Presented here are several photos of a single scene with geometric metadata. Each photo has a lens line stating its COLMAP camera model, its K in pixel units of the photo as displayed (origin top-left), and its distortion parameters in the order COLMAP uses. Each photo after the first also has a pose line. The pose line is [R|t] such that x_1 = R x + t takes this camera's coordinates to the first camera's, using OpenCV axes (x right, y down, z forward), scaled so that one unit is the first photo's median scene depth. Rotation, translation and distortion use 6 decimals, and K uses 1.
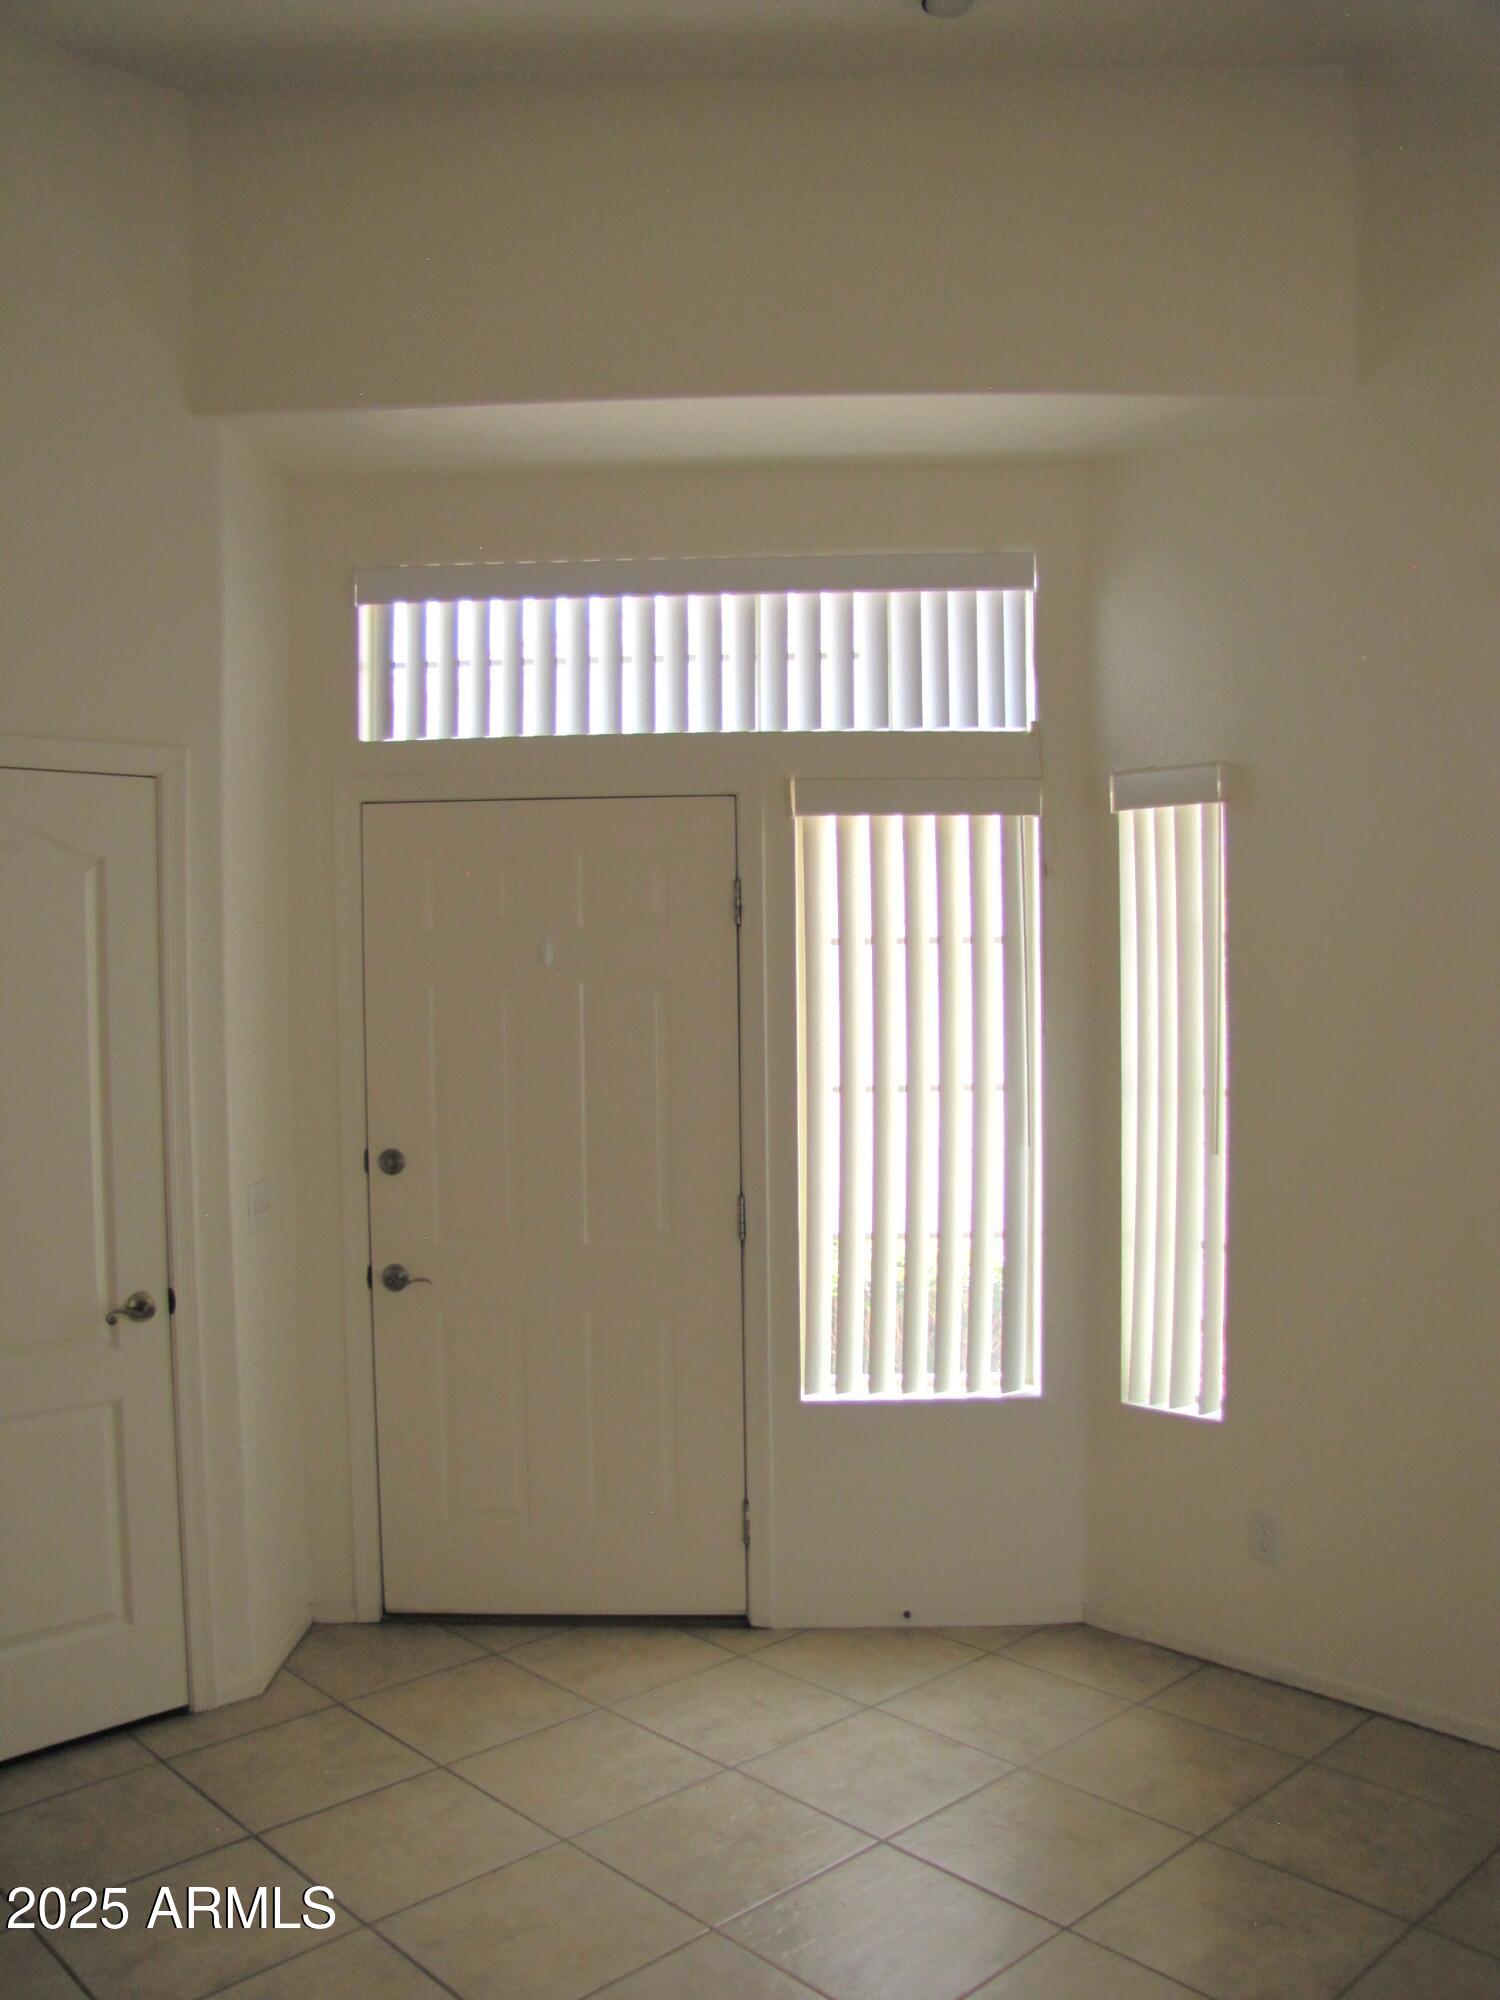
lens RADIAL K [[1727.1, 0, 711.2], [0, 1727.1, 1033.8], [0, 0, 1]] dist [-0.176002, 0.159006]
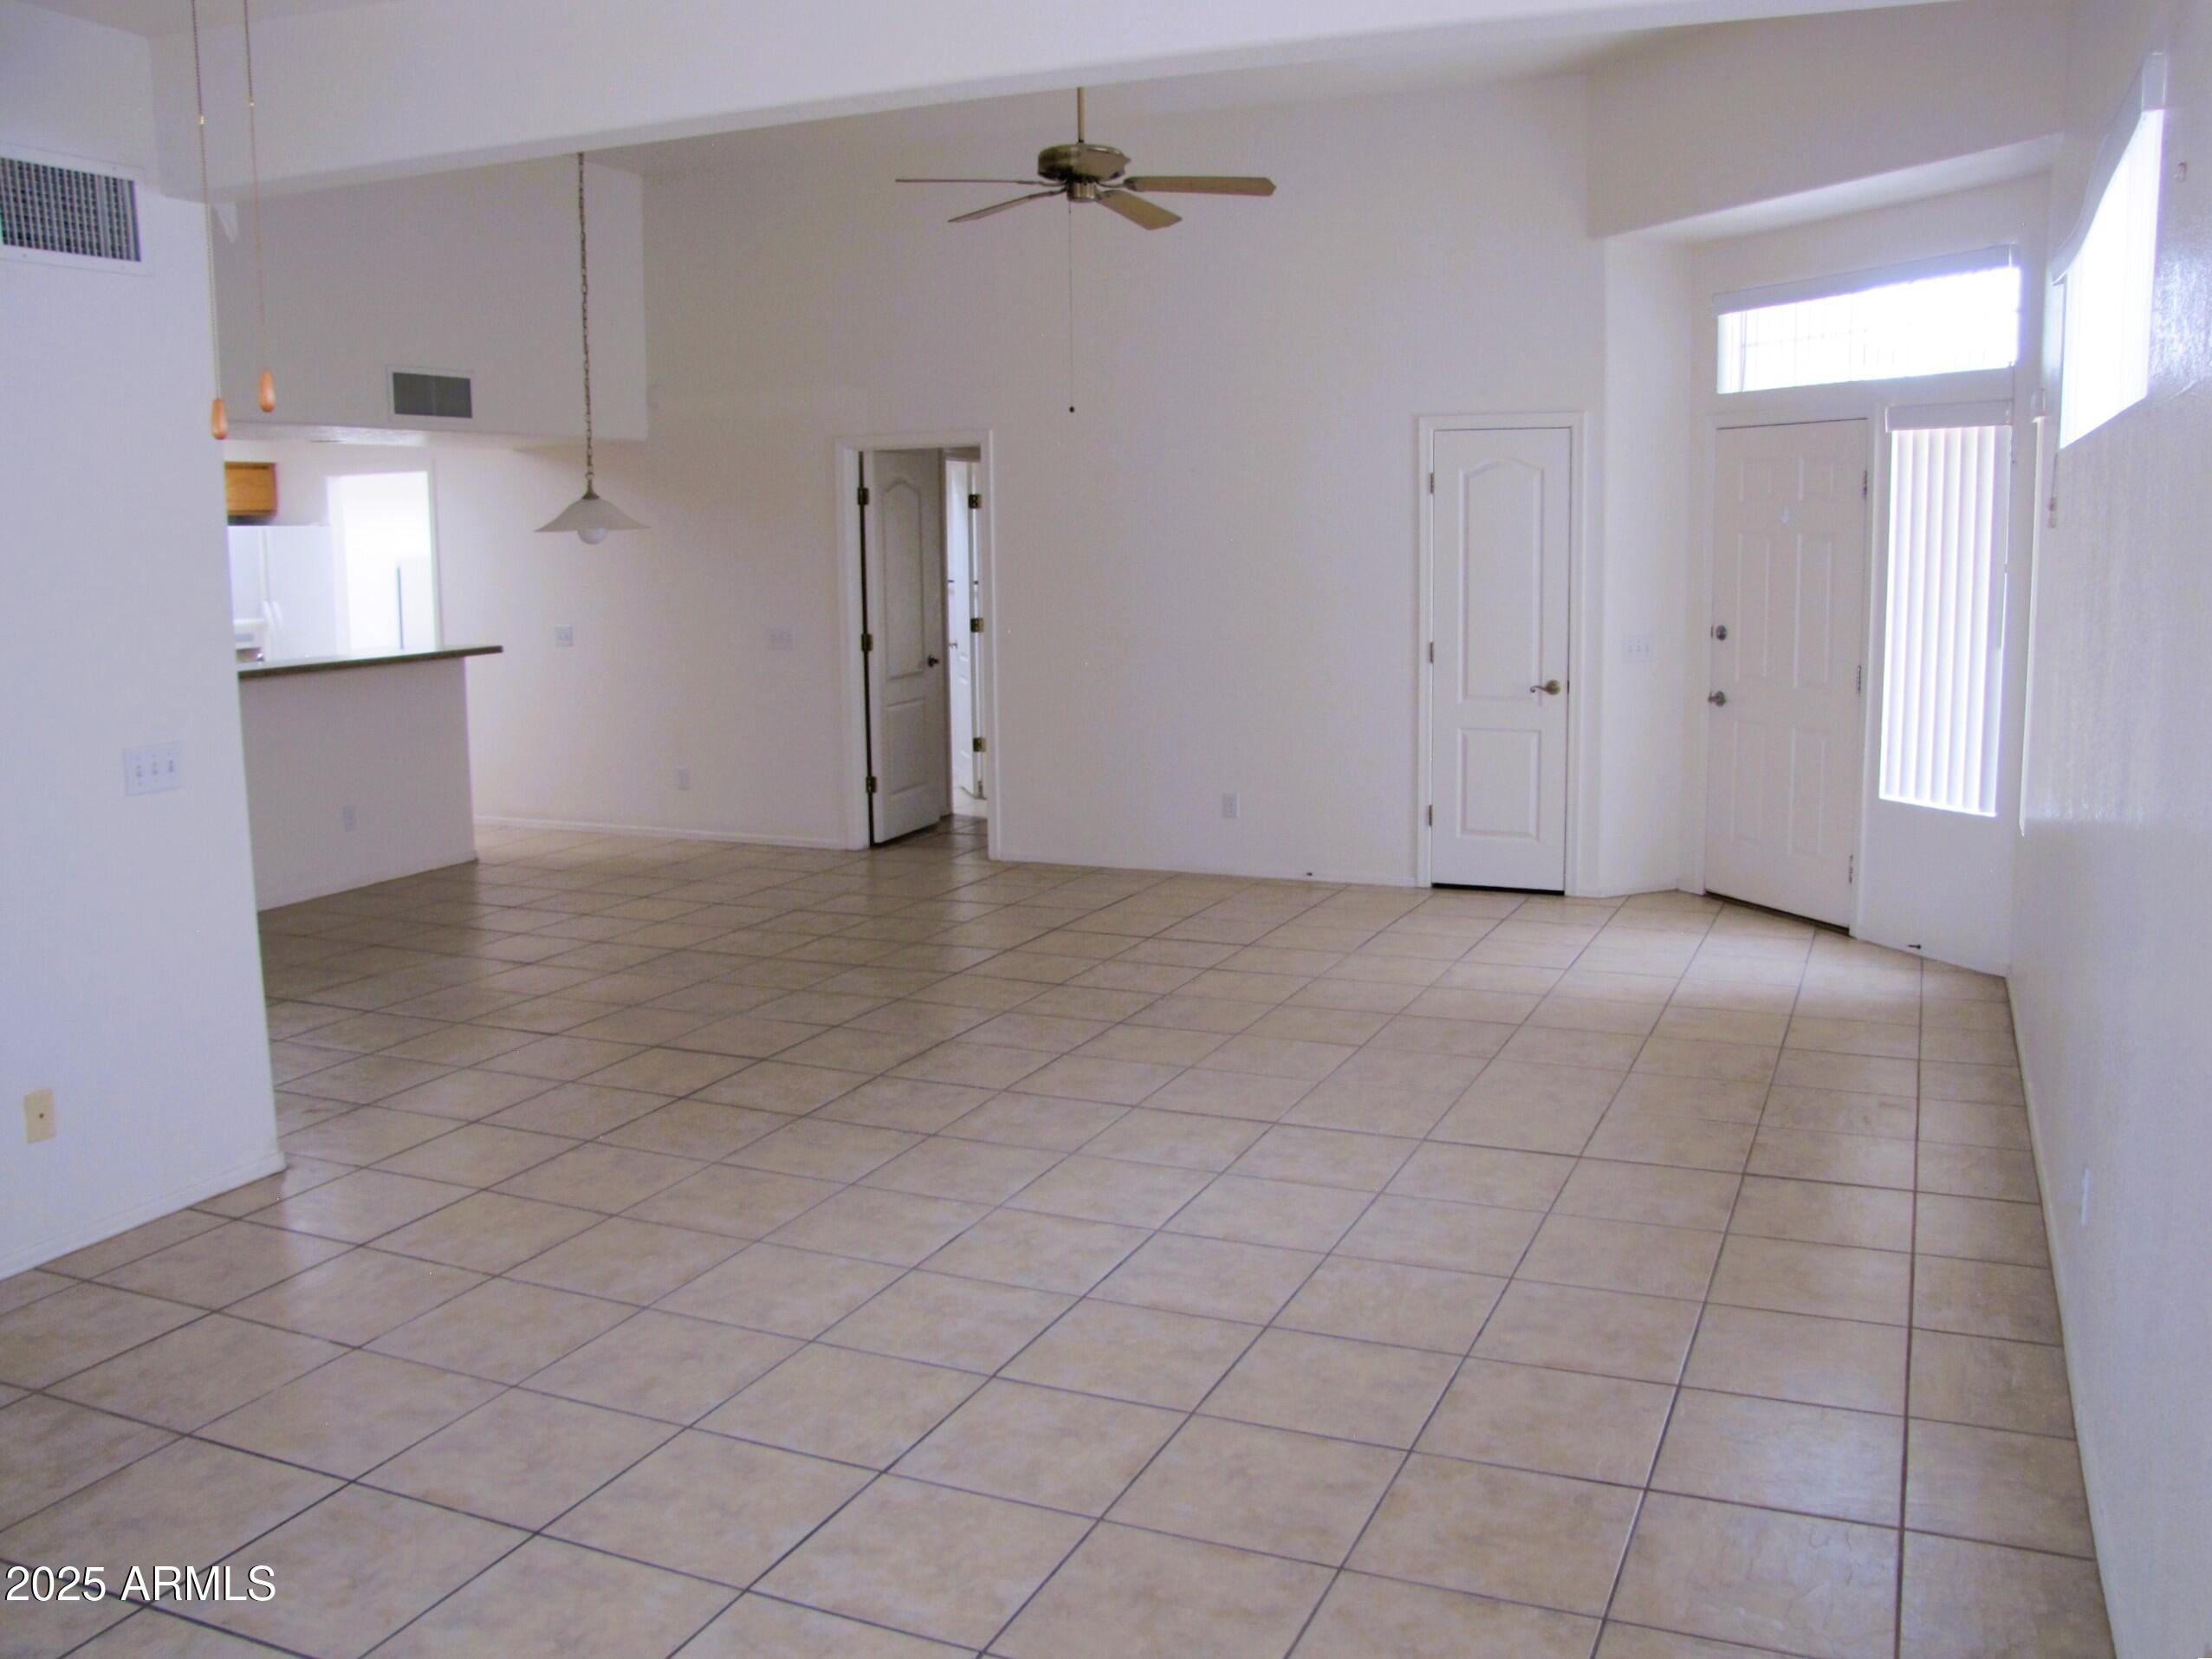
lens RADIAL K [[1910.1, 0, 1100.0], [0, 1910.1, 822.0], [0, 0, 1]] dist [-0.176002, 0.159006]
pose [[0.379609, 0.144875, -0.913733, 1.394277], [-0.030977, 0.989099, 0.143955, 0.008645], [0.924628, -0.026342, 0.379959, -0.342906]]
